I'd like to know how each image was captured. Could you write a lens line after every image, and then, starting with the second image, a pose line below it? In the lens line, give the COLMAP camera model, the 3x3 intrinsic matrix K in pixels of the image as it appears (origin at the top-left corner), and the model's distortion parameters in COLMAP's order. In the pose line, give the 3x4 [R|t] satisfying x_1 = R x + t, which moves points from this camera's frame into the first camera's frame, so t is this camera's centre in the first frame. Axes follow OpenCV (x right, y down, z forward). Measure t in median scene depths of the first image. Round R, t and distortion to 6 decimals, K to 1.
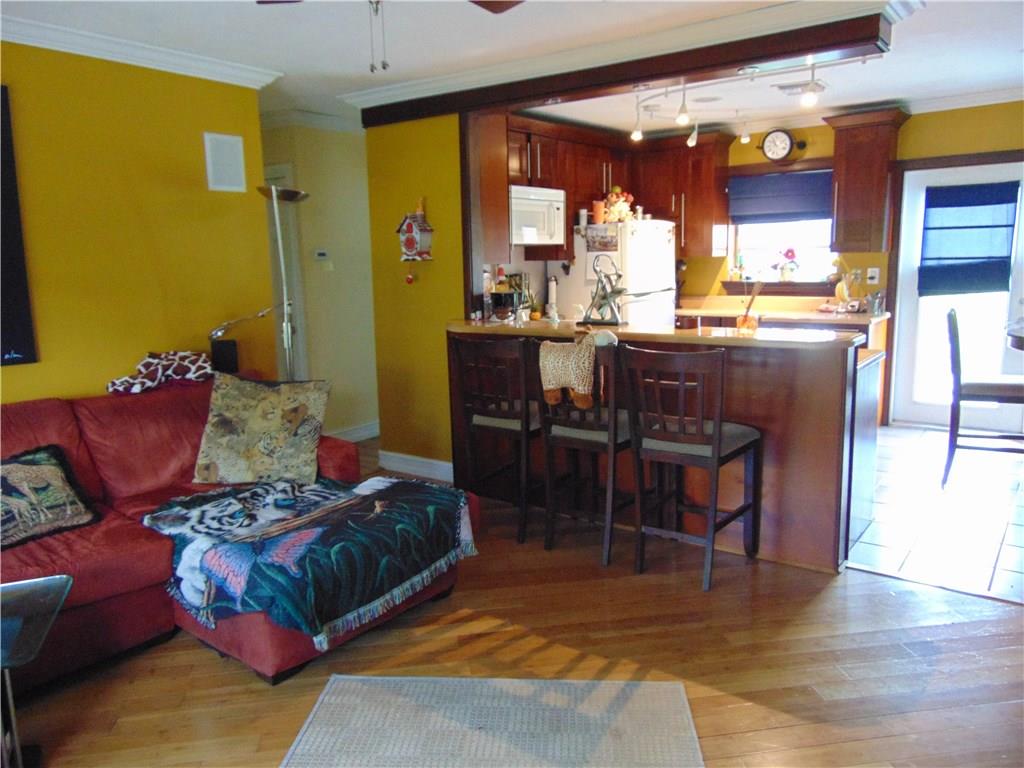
lens RADIAL K [[763.7, 0, 509.5], [0, 763.7, 386.4], [0, 0, 1]] dist [-0.033144, 0.065725]
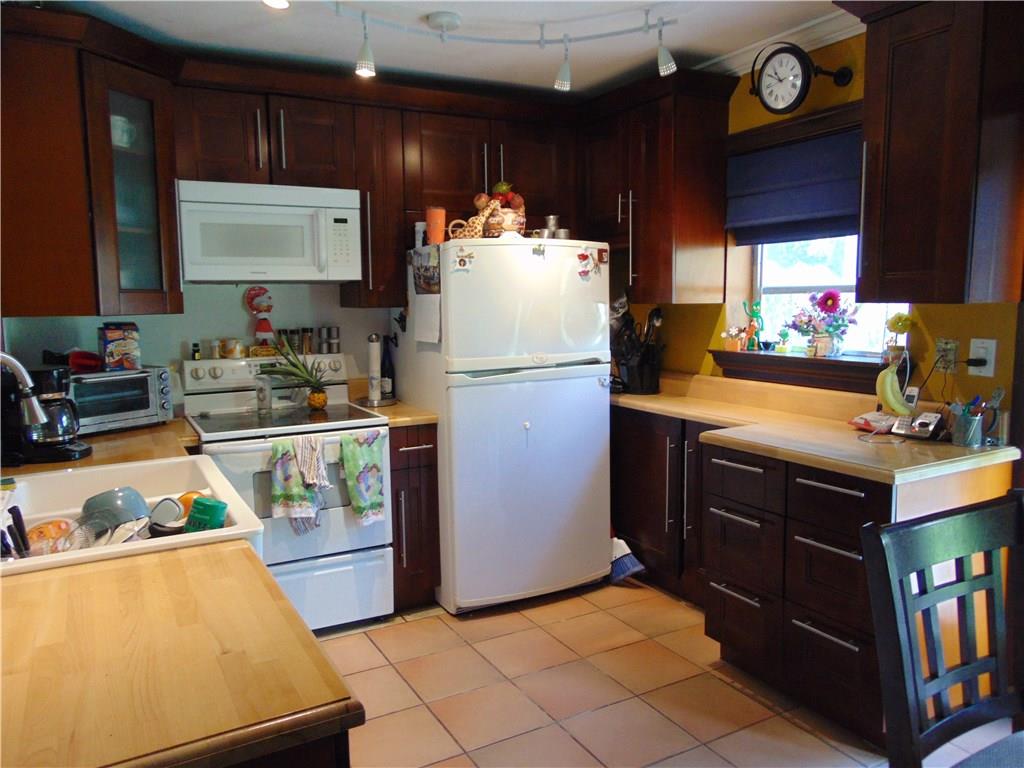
lens RADIAL K [[763.7, 0, 515.8], [0, 763.7, 382.7], [0, 0, 1]] dist [-0.033144, 0.065725]
pose [[0.912584, 0.058775, -0.404643, 0.412947], [-0.078499, 0.996390, -0.032312, -0.096991], [0.401283, 0.061251, 0.913904, 0.507839]]
